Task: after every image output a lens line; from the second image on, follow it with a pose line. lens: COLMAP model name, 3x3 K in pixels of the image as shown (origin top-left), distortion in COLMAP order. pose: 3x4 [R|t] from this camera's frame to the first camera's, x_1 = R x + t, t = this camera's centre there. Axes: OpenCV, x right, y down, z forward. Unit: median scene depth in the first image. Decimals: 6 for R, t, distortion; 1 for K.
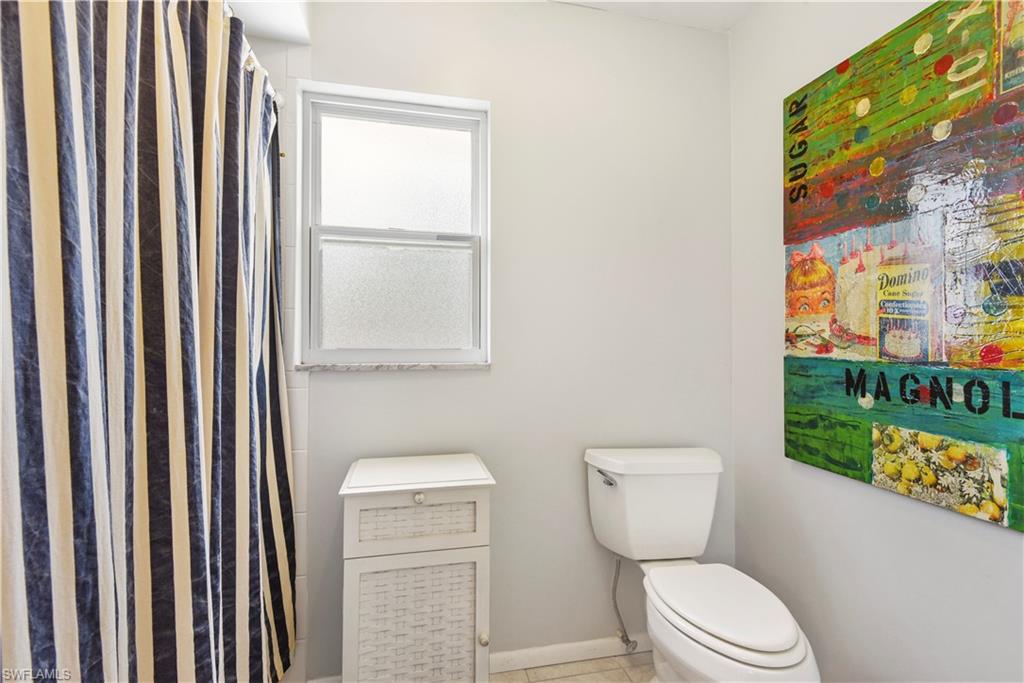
lens RADIAL K [[471.6, 0, 514.2], [0, 471.6, 343.2], [0, 0, 1]] dist [0.004858, -0.000897]
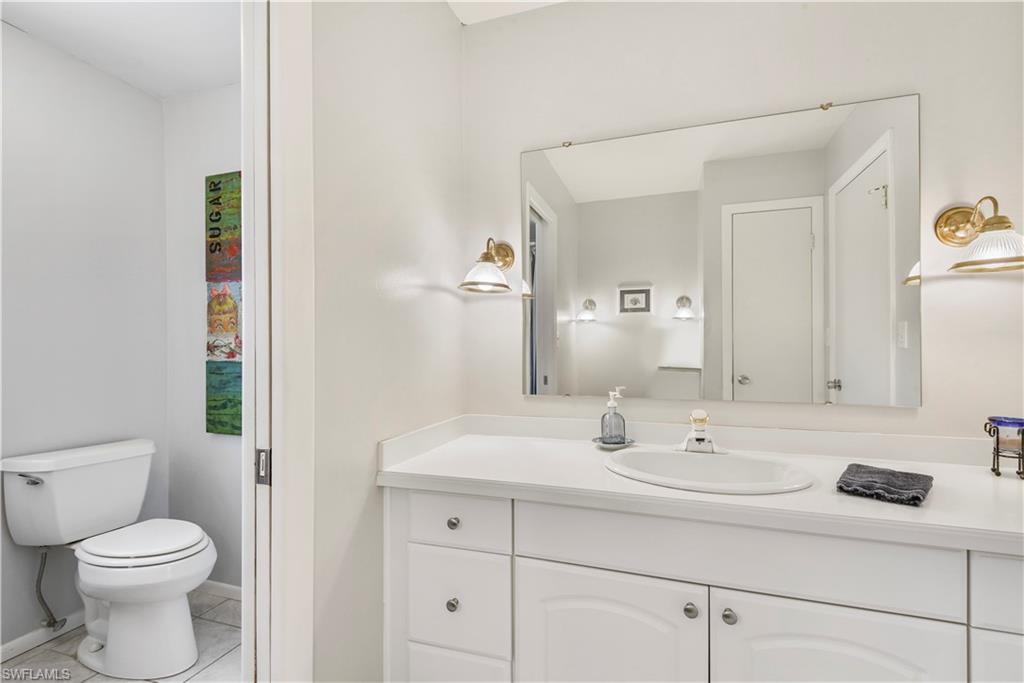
lens RADIAL K [[471.6, 0, 514.2], [0, 471.6, 343.2], [0, 0, 1]] dist [0.004858, -0.000897]
pose [[0.518161, 0.001438, 0.855282, -0.159622], [0.012023, 0.999888, -0.008966, -0.001953], [-0.855199, 0.014929, 0.518085, -0.526116]]
